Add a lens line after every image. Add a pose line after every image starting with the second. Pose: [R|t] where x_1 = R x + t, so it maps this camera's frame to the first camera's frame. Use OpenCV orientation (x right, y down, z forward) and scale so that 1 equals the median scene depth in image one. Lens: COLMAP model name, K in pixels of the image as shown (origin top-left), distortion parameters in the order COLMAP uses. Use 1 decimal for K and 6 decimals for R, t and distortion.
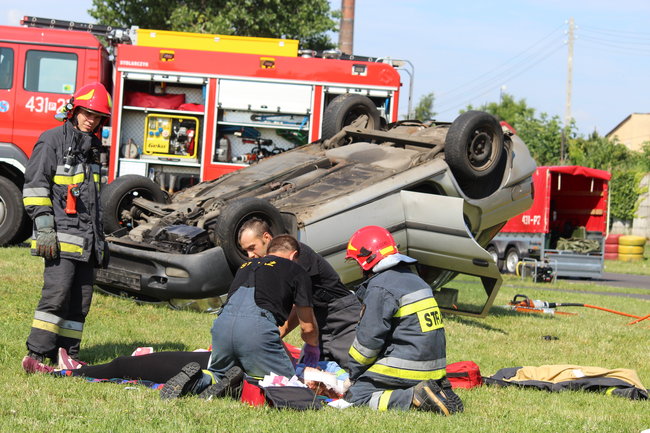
lens RADIAL K [[2661.2, 0, 320.8], [0, 2661.2, 217.3], [0, 0, 1]] dist [0.255422, 0.000000]
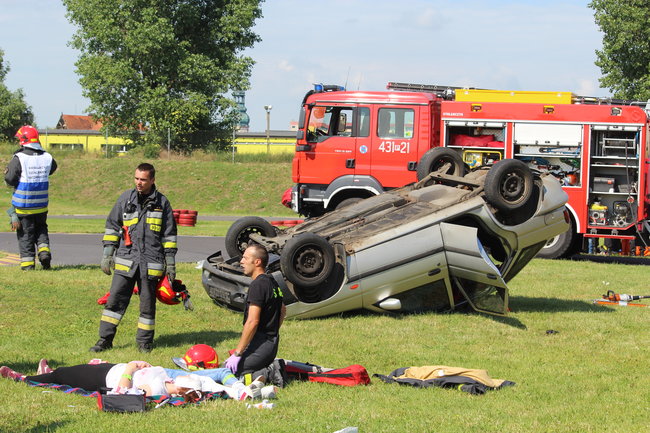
lens RADIAL K [[1895.1, 0, 324.9], [0, 1895.1, 212.2], [0, 0, 1]] dist [-0.257956, 0.000000]
pose [[0.955322, -0.029614, -0.294078, 0.155200], [0.031658, 0.999496, 0.002191, -0.011723], [0.293865, -0.011403, 0.955779, 0.049938]]
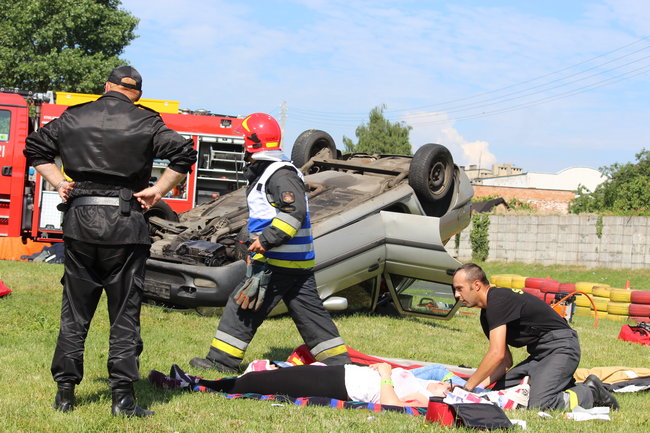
lens RADIAL K [[1716.3, 0, 324.3], [0, 1716.3, 217.9], [0, 0, 1]] dist [-0.348437, 0.000000]
pose [[0.988338, 0.001365, 0.152272, -0.066067], [0.000275, 0.999942, -0.010747, 0.000579], [-0.152278, 0.010663, 0.988280, 0.164194]]
